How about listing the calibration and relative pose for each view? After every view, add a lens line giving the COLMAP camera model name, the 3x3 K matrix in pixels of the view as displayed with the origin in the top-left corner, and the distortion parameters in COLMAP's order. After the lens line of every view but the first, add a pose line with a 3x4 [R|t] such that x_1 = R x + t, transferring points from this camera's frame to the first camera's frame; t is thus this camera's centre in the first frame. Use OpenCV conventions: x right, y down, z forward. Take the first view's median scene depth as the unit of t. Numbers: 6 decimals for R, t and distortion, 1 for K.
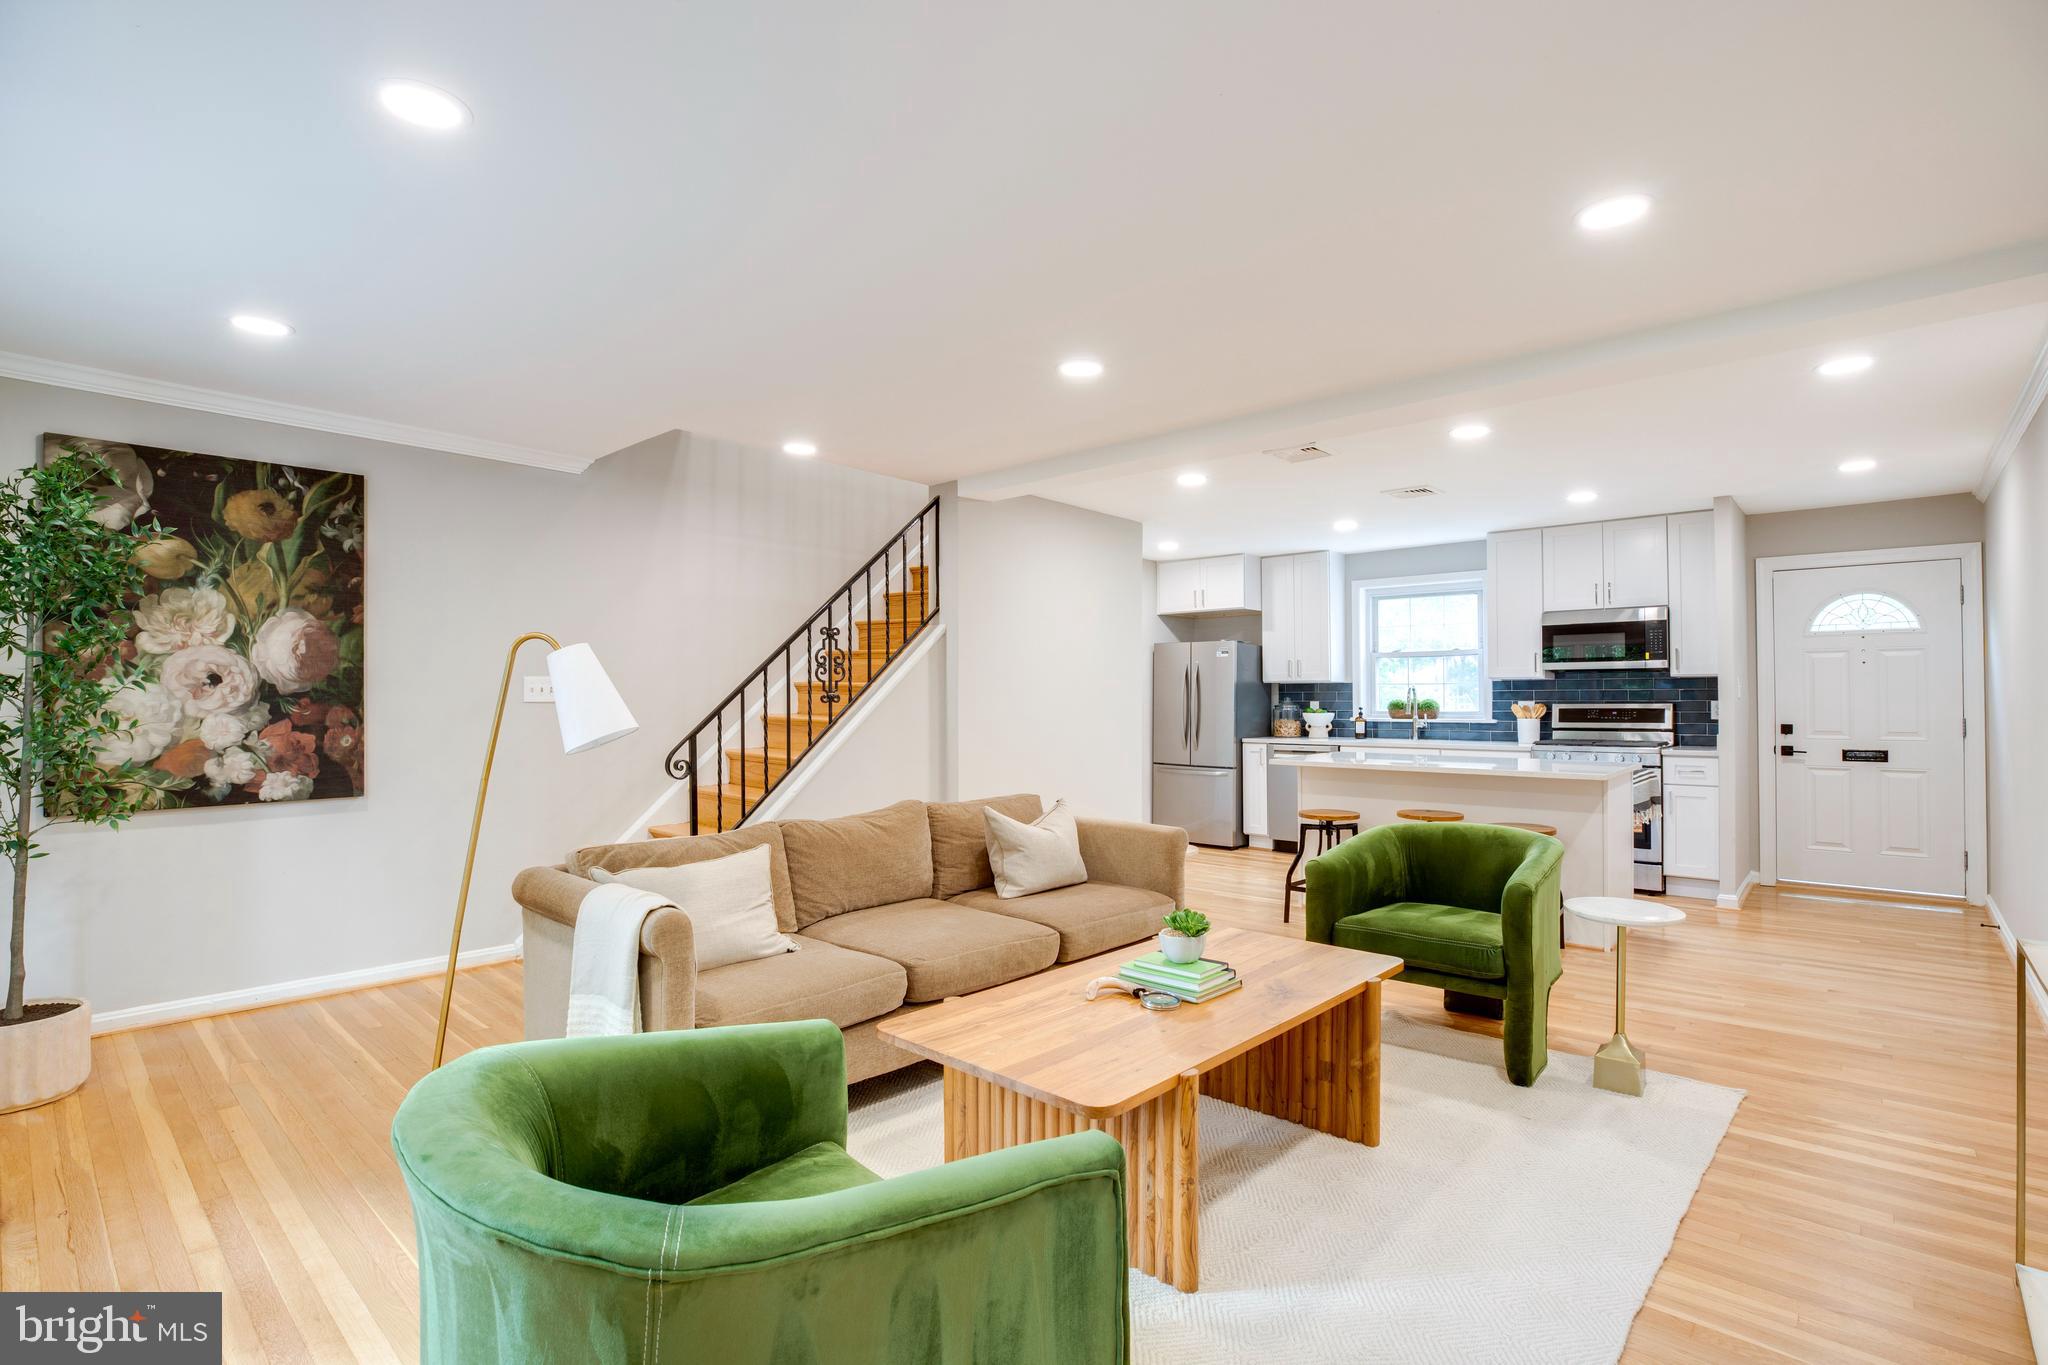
lens RADIAL K [[960.4, 0, 1014.4], [0, 960.4, 691.0], [0, 0, 1]] dist [-0.034475, 0.000396]
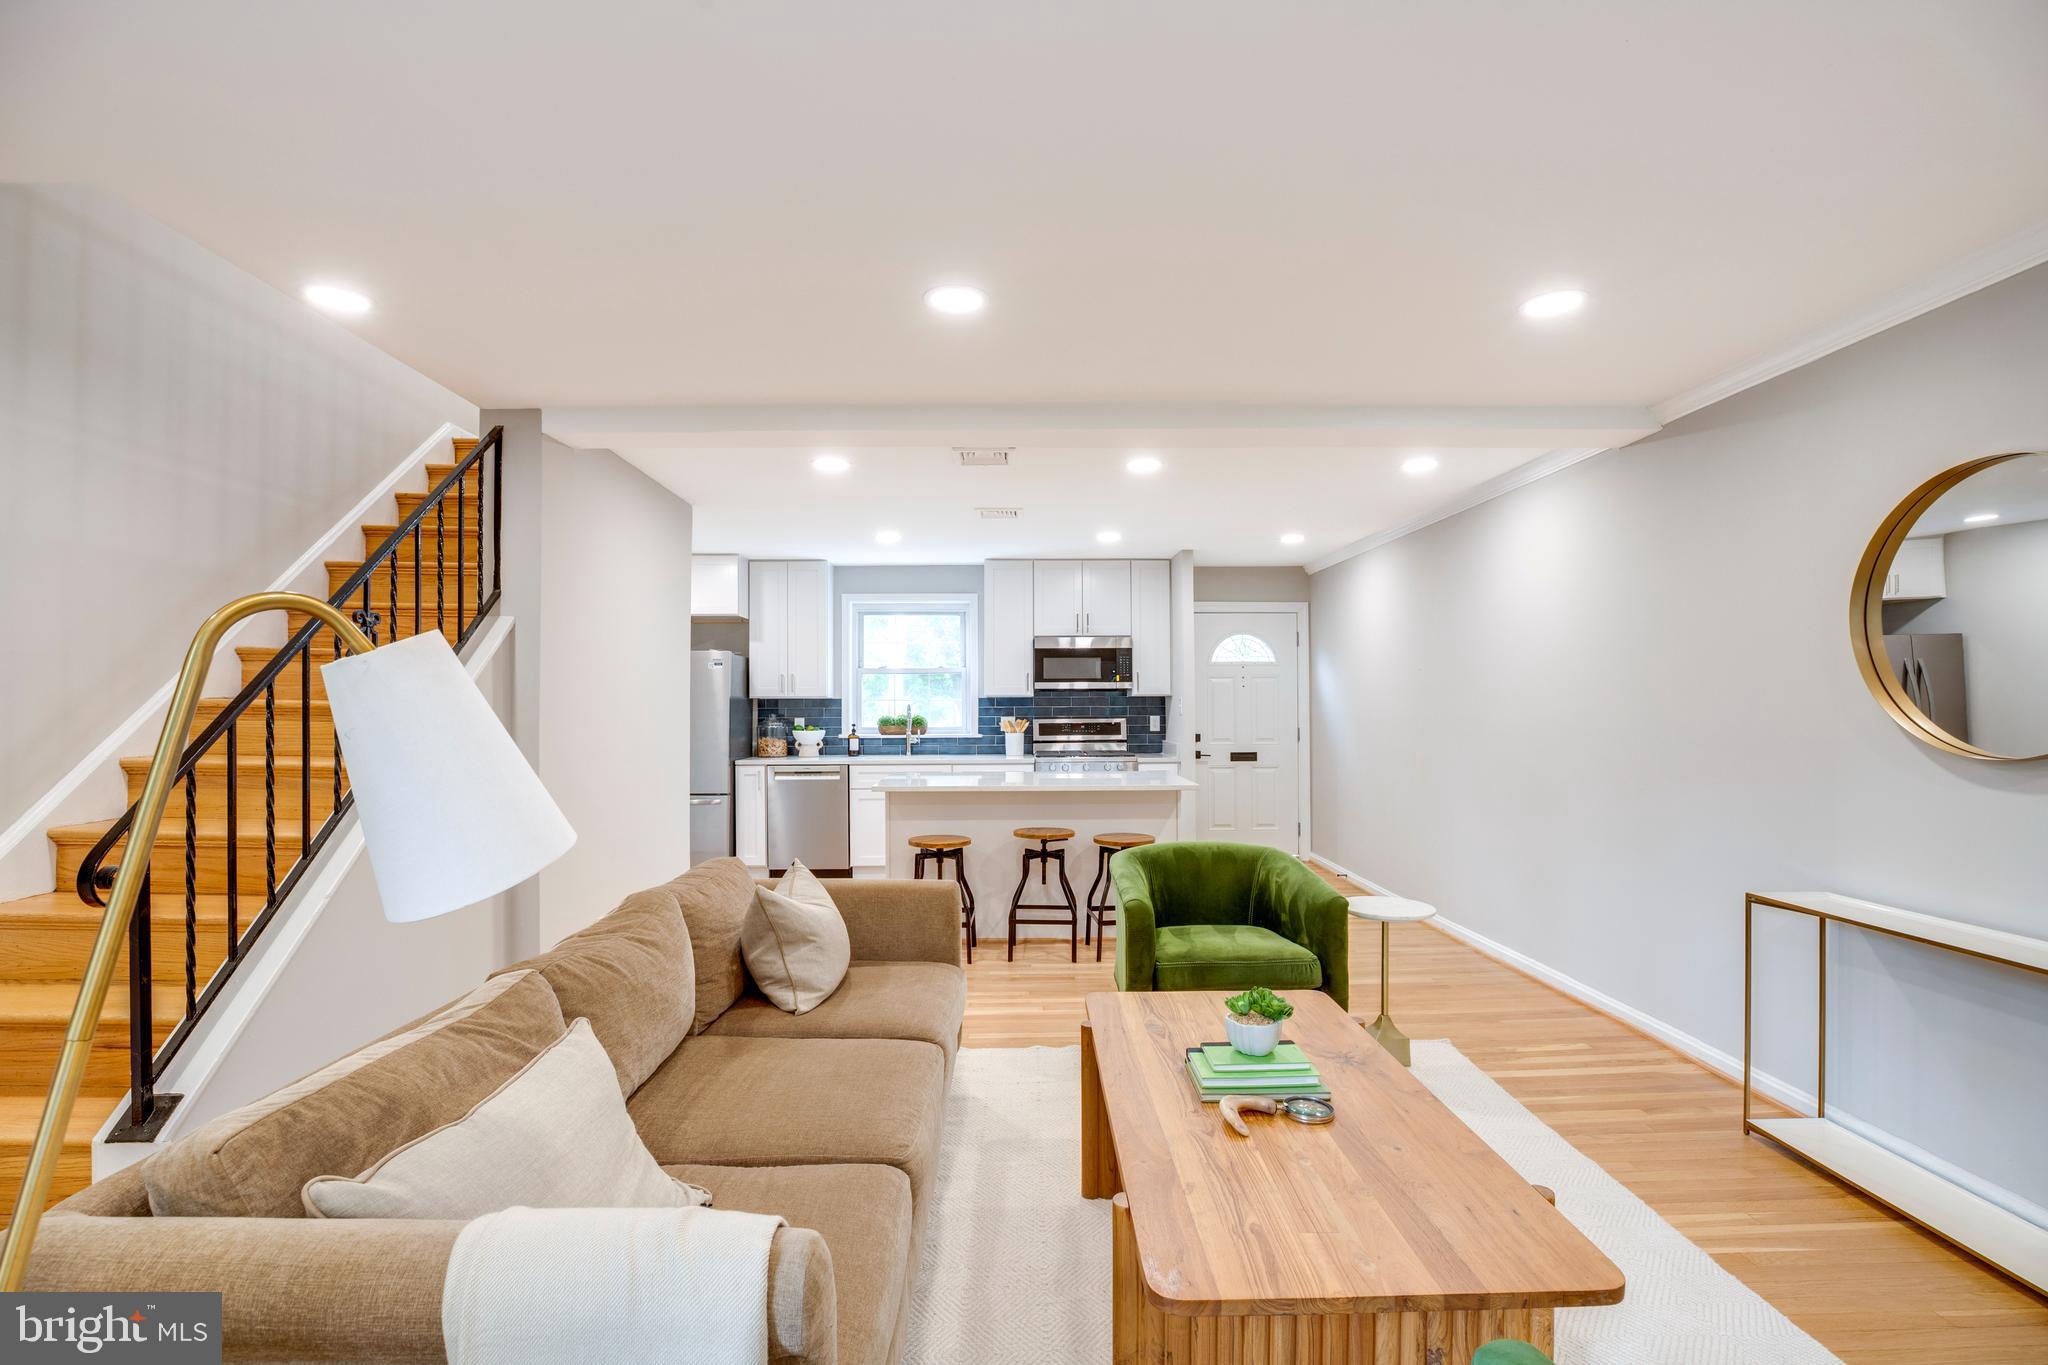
lens RADIAL K [[942.0, 0, 1024.0], [0, 942.0, 682.5], [0, 0, 1]] dist [-0.043294, 0.000380]
pose [[0.726720, 0.015463, 0.686760, -0.202786], [-0.001819, 0.999786, -0.020586, -0.006905], [-0.686931, 0.013711, 0.726593, 0.211683]]
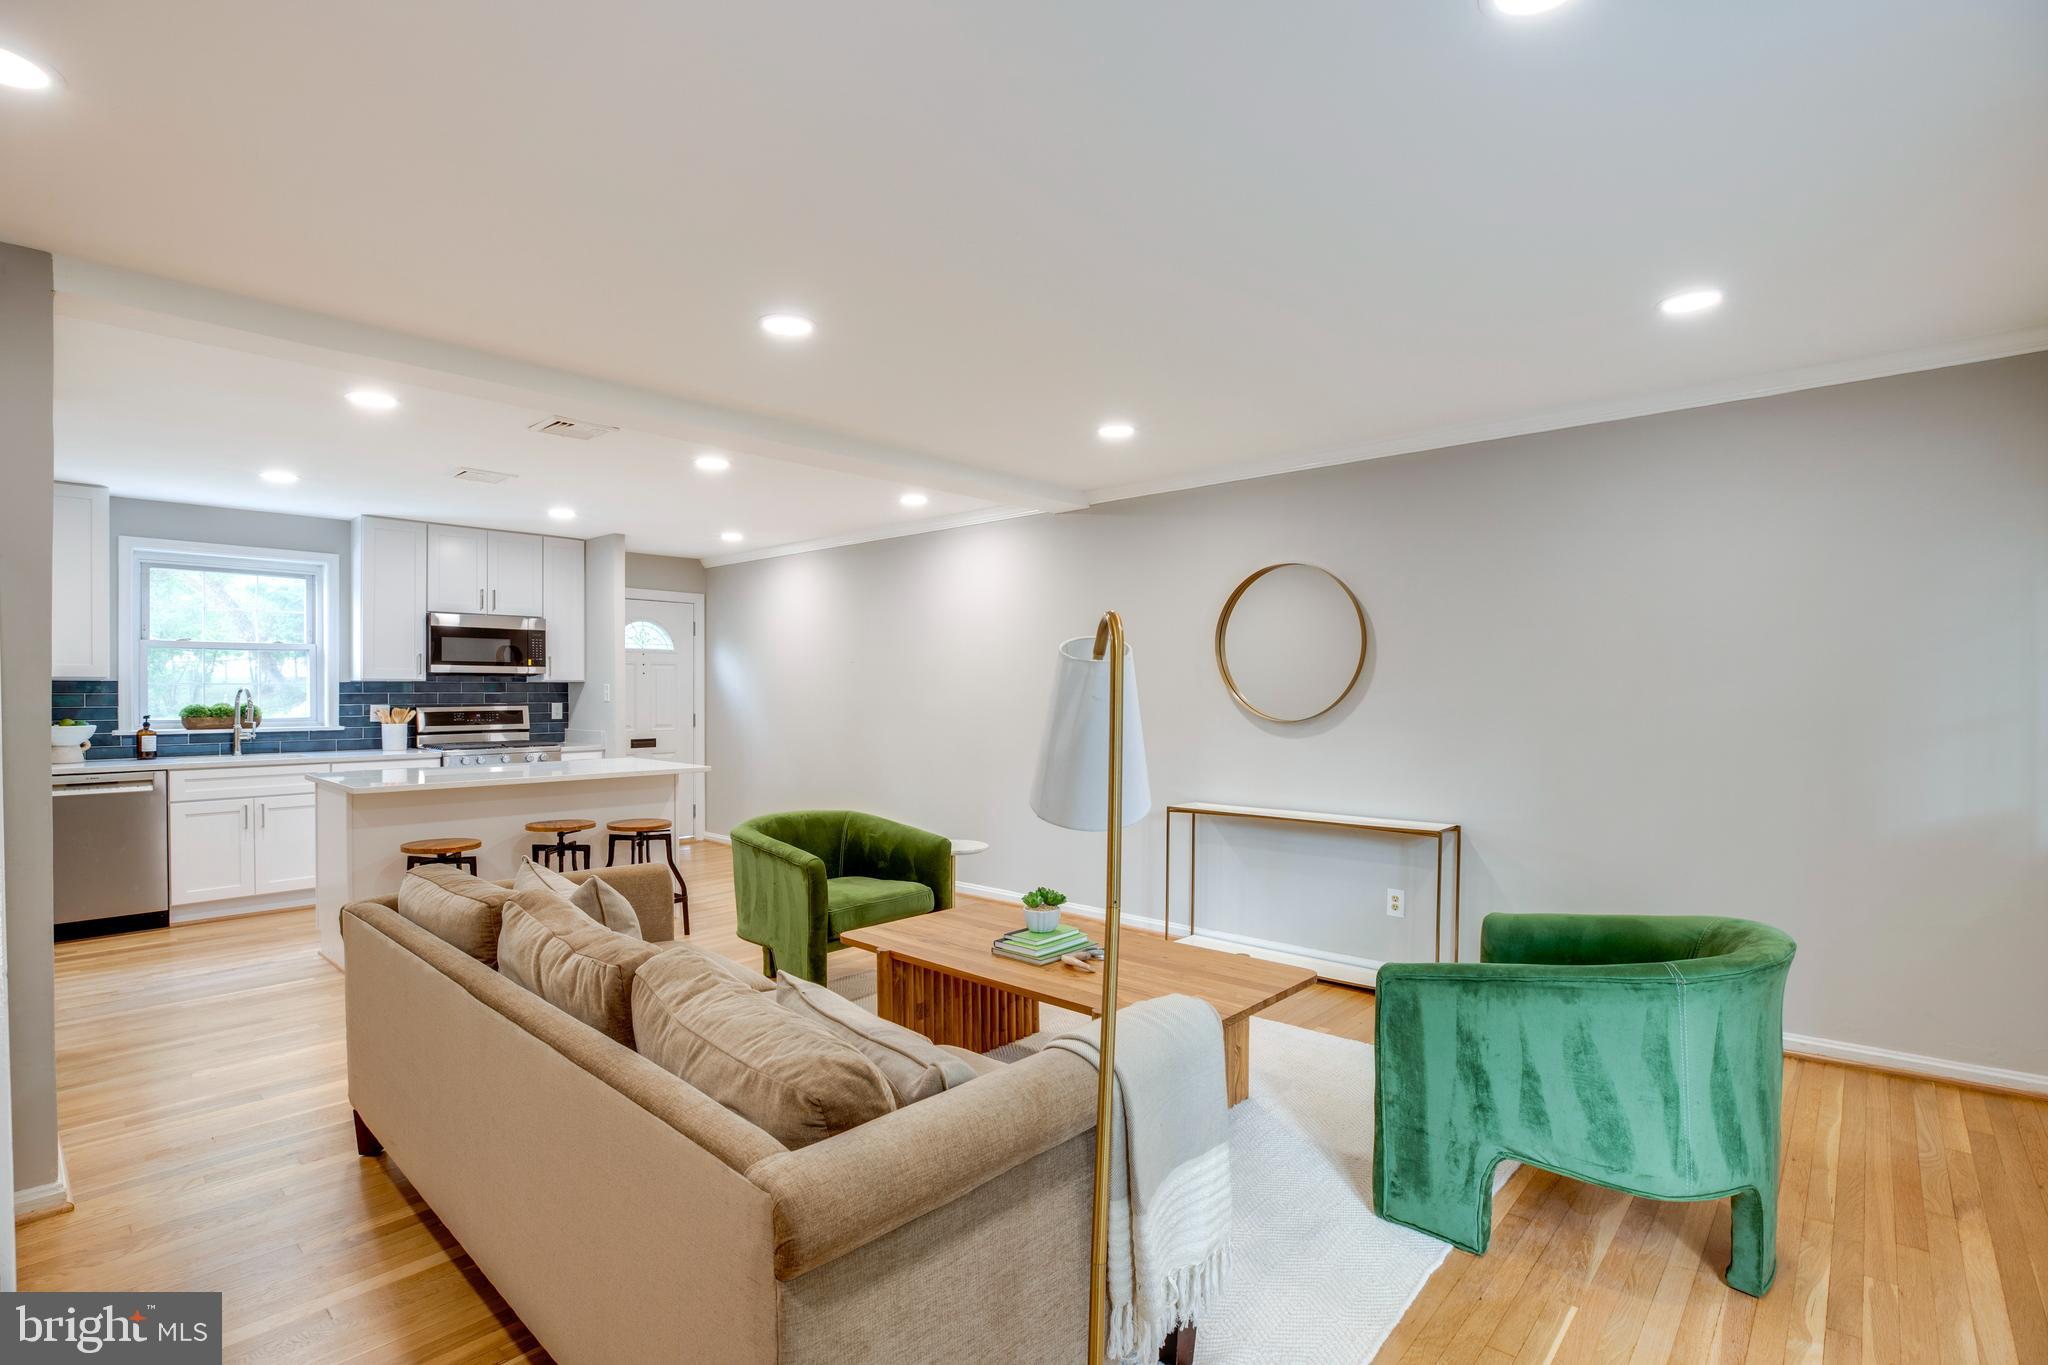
lens RADIAL K [[960.4, 0, 1014.4], [0, 960.4, 691.0], [0, 0, 1]] dist [-0.034475, 0.000396]
pose [[-0.002091, 0.003107, 0.999993, -0.398652], [-0.005695, 0.999979, -0.003118, -0.003516], [-0.999982, -0.005702, -0.002073, 0.410048]]
